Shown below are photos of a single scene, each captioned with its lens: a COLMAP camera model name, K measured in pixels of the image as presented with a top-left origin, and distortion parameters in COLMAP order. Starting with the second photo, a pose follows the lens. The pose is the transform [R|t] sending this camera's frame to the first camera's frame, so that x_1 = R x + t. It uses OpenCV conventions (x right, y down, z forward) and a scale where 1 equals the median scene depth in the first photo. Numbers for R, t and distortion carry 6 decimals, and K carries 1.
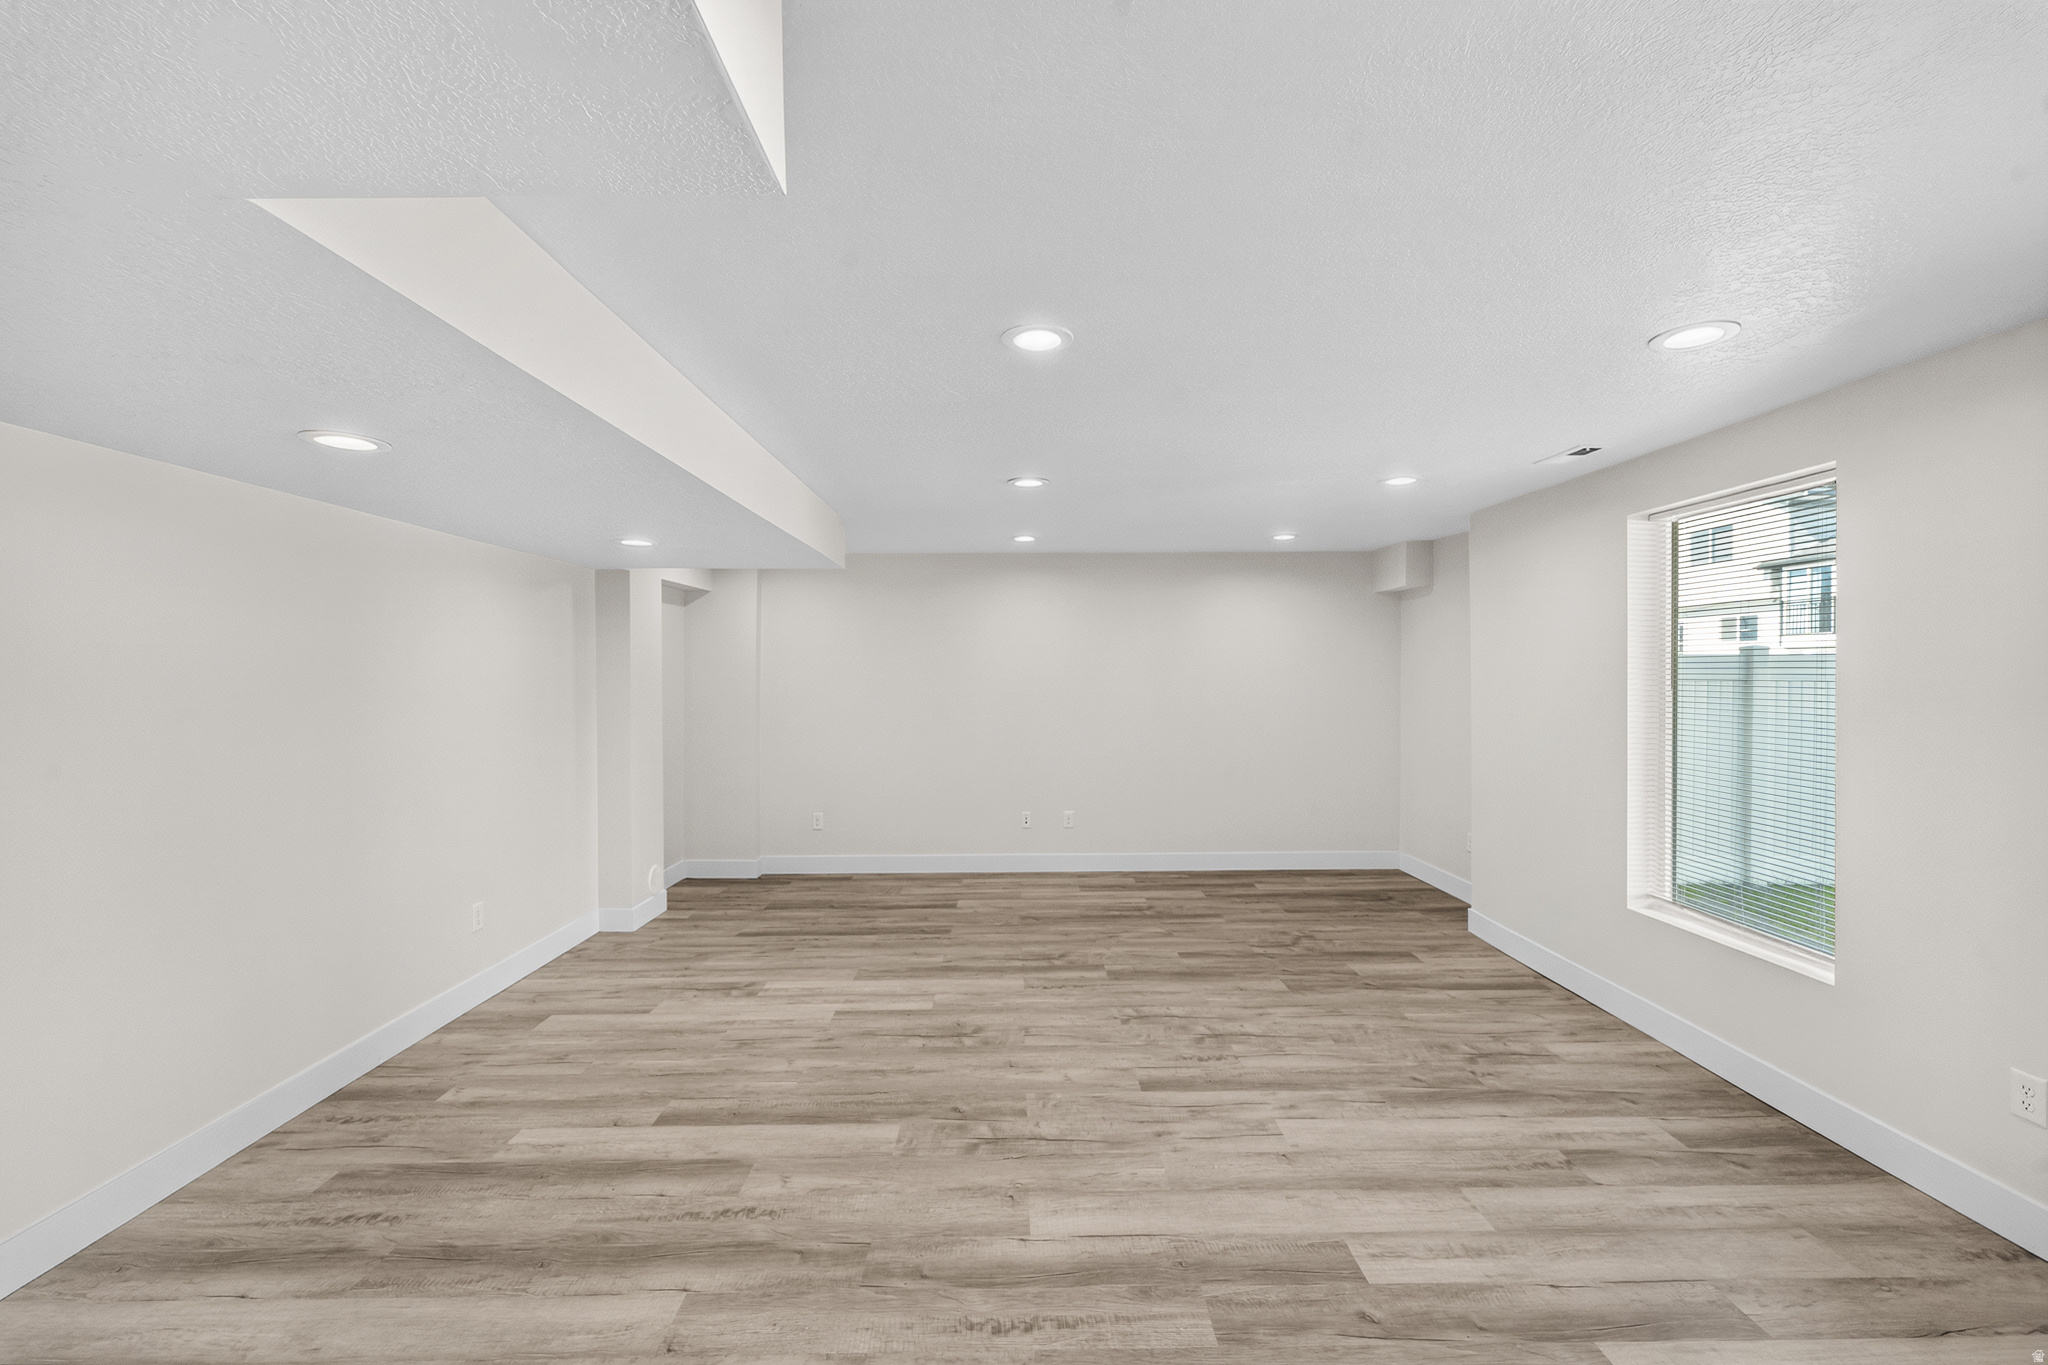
lens RADIAL K [[836.7, 0, 1024.0], [0, 836.7, 682.5], [0, 0, 1]] dist [0.008102, -0.003893]
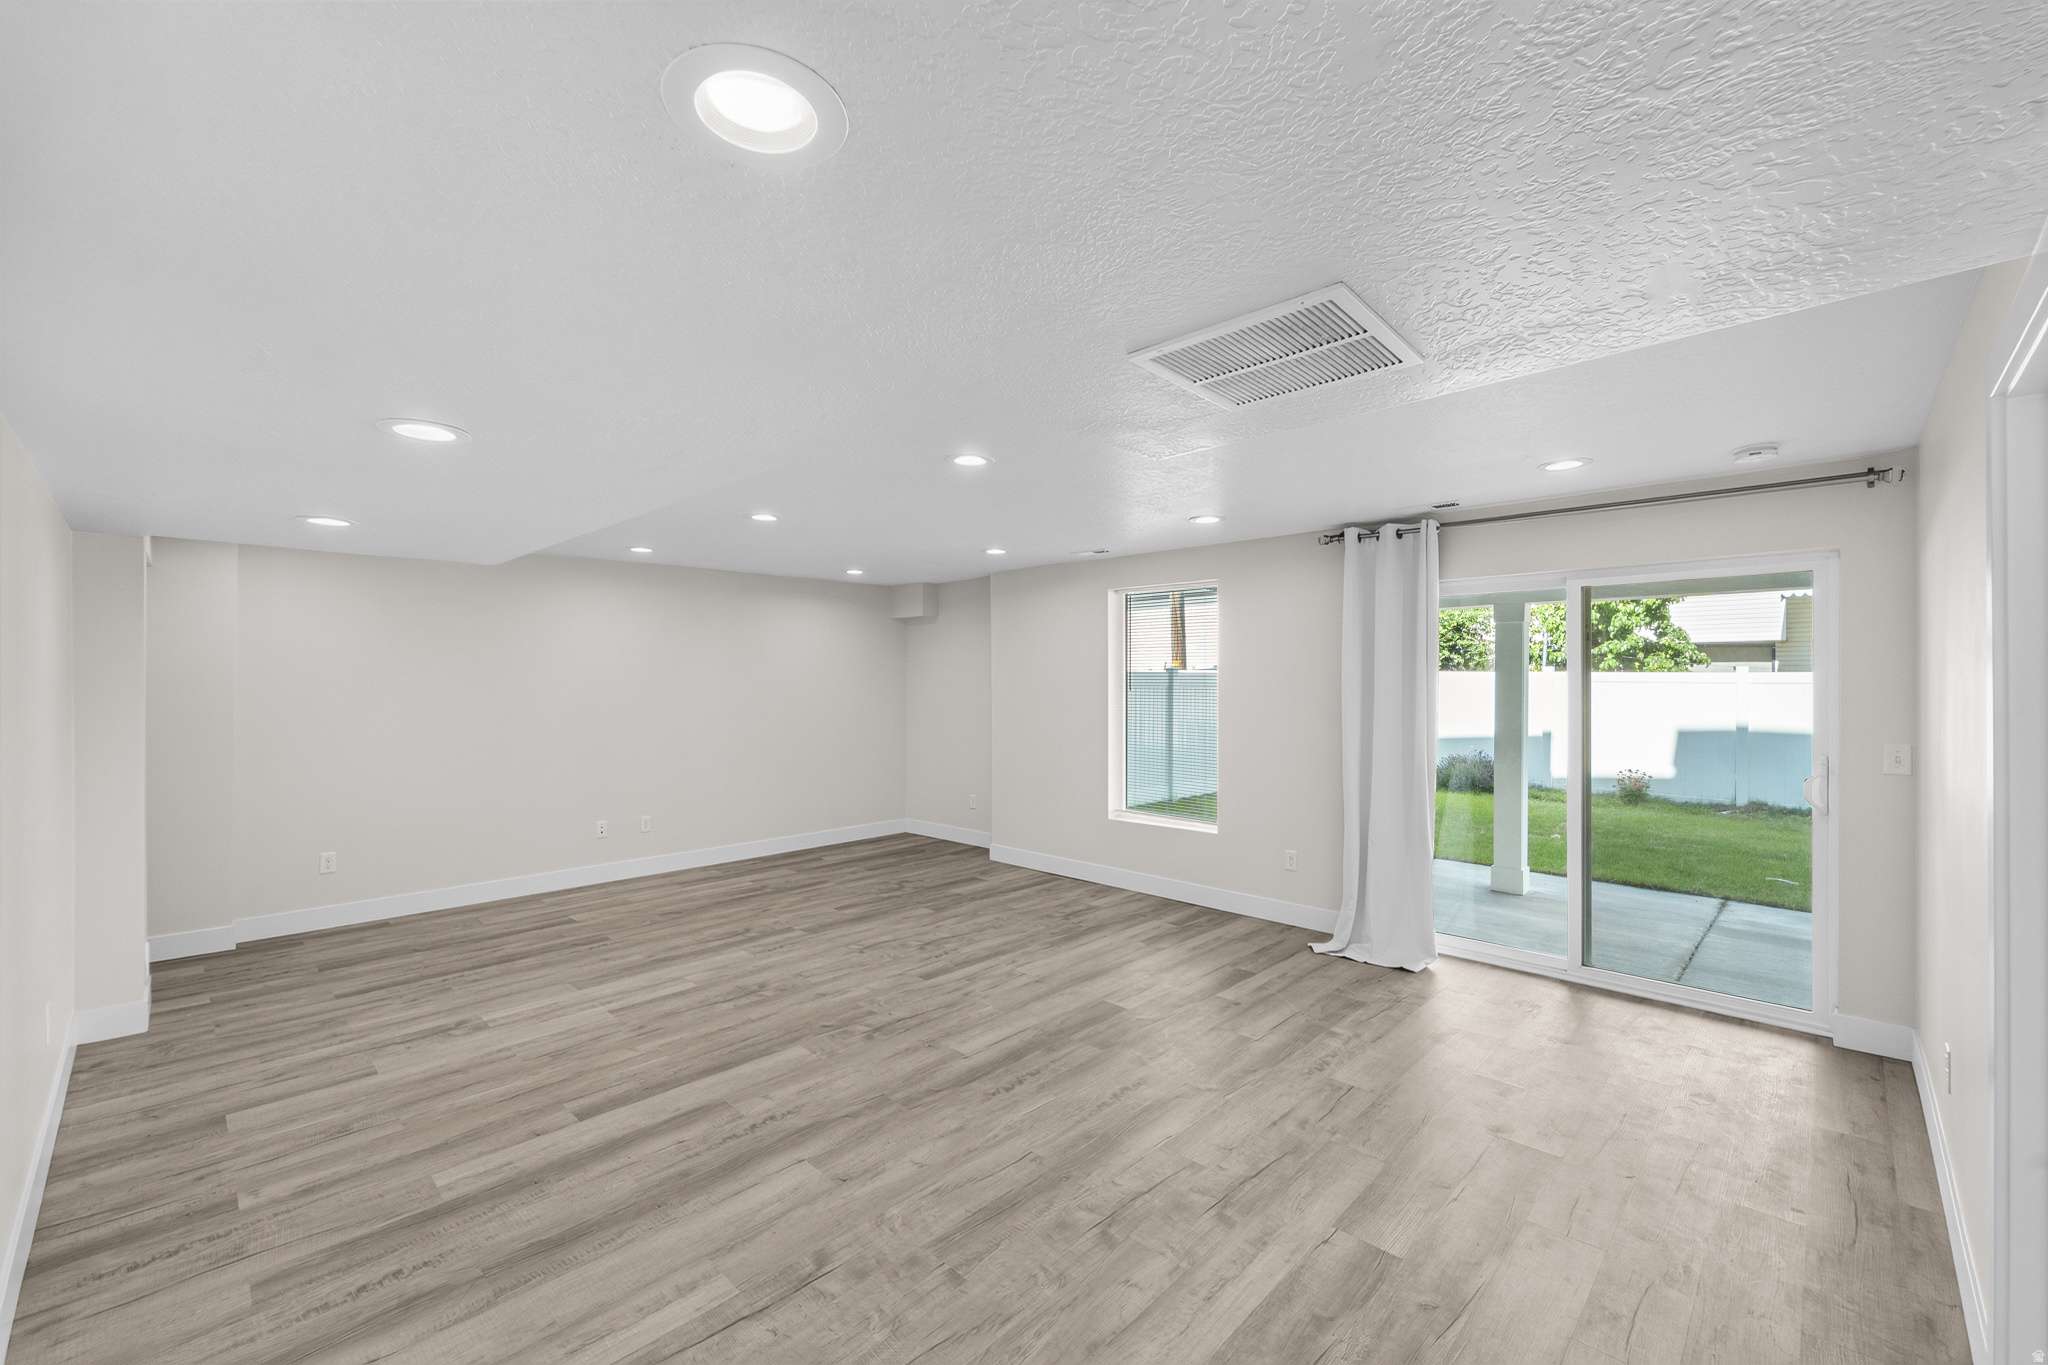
lens RADIAL K [[836.7, 0, 1024.0], [0, 836.7, 682.5], [0, 0, 1]] dist [0.008102, -0.003893]
pose [[0.705635, 0.002086, 0.708573, -0.659943], [0.005986, 0.999942, -0.008906, 0.005415], [-0.708551, 0.010526, 0.705581, -0.091770]]
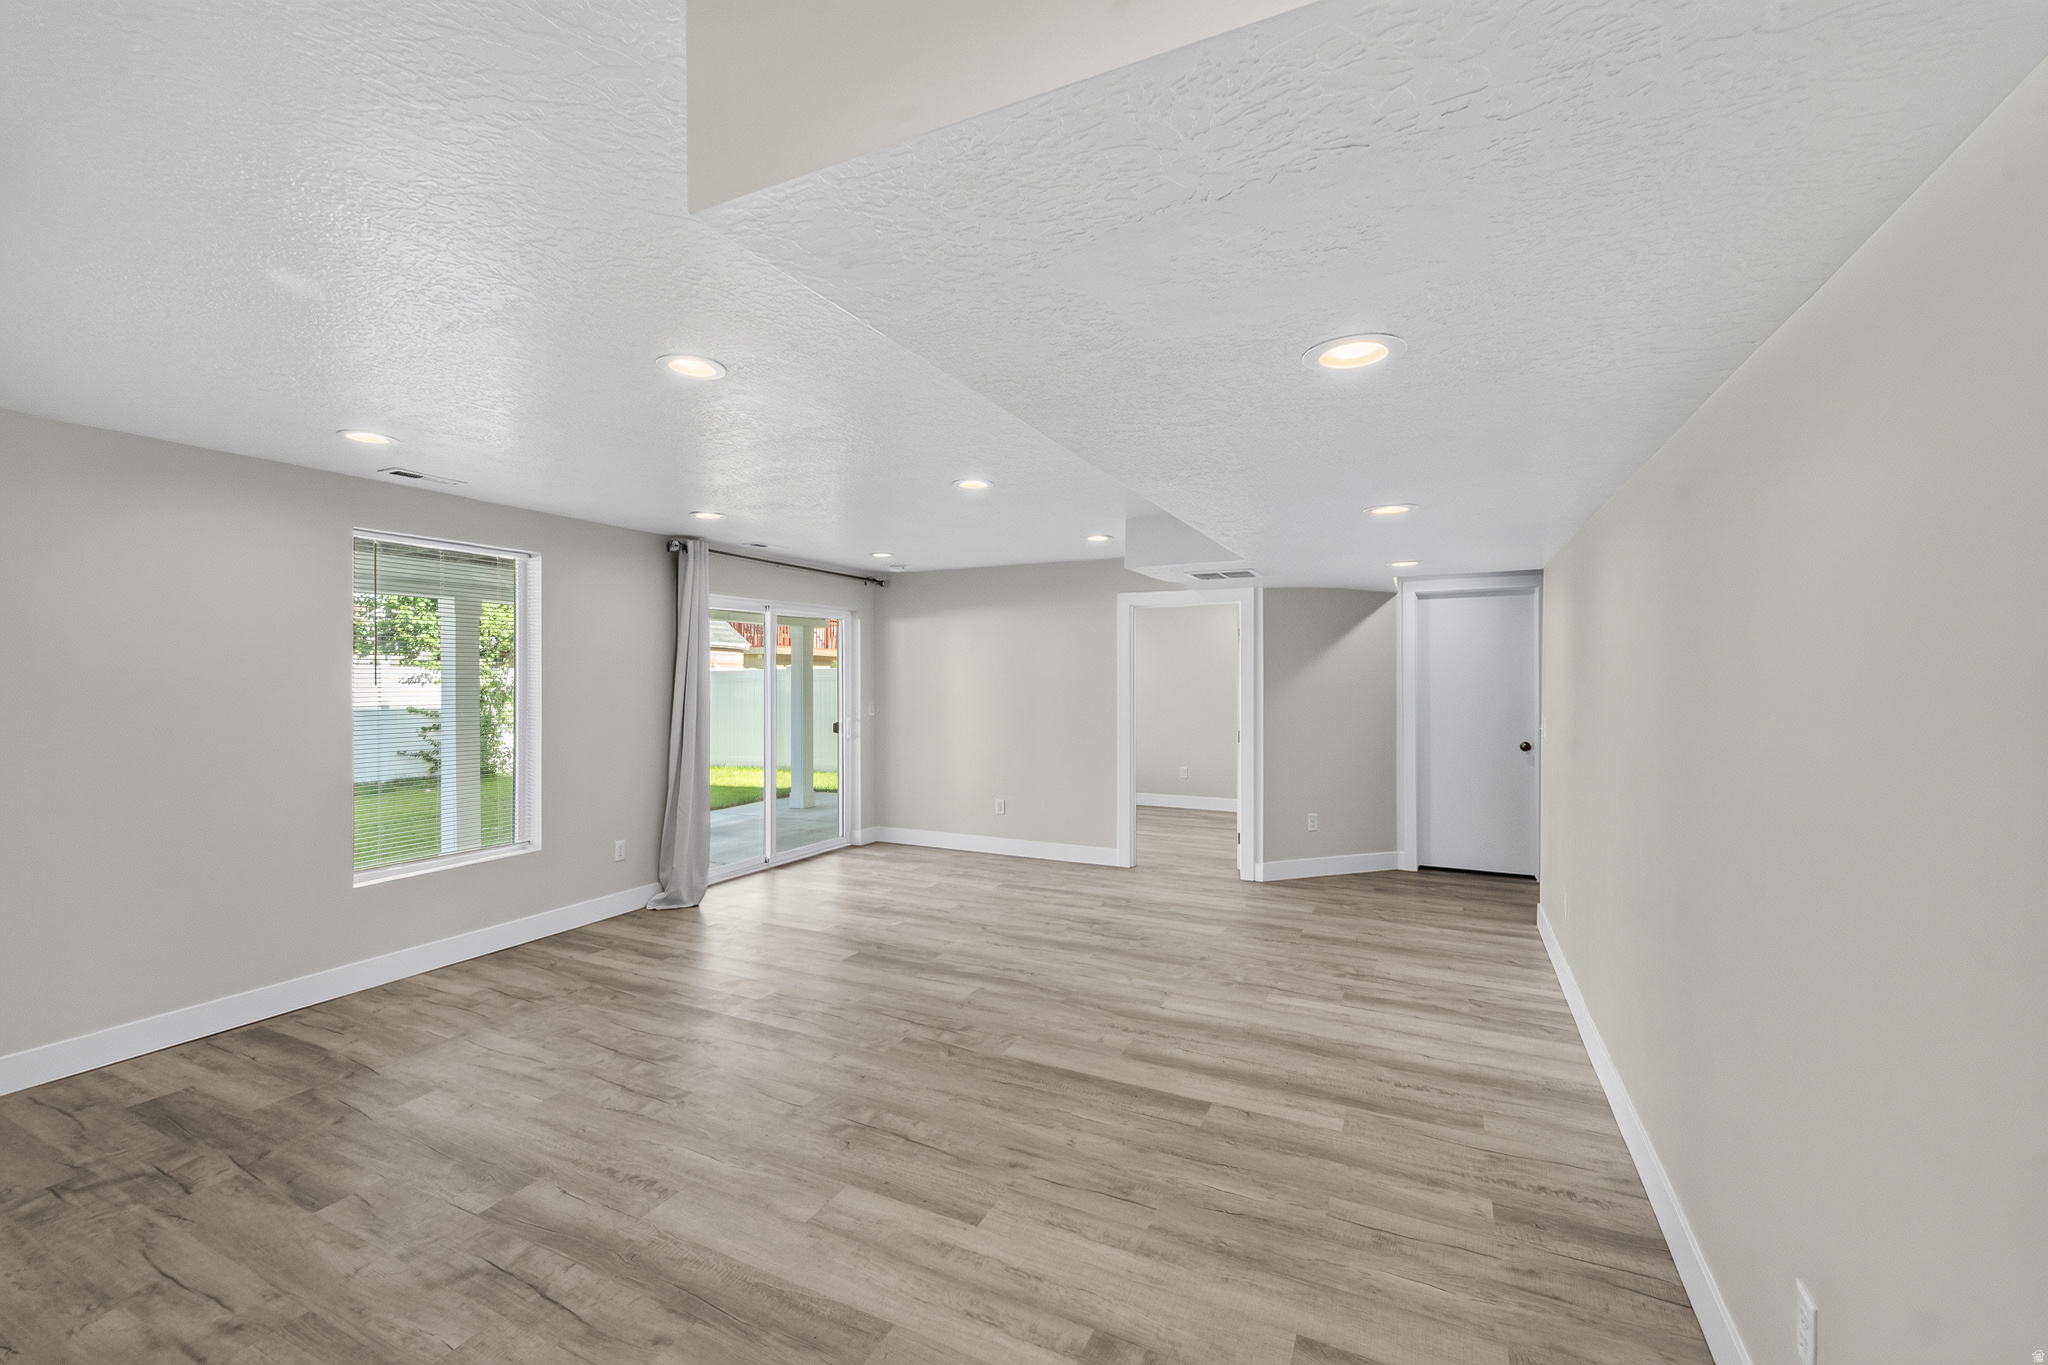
lens RADIAL K [[836.7, 0, 1024.0], [0, 836.7, 682.5], [0, 0, 1]] dist [0.008102, -0.003893]
pose [[-0.893509, -0.002011, 0.449040, -0.588136], [0.005859, 0.999853, 0.016137, -0.011101], [-0.449007, 0.017049, -0.893366, 1.698242]]
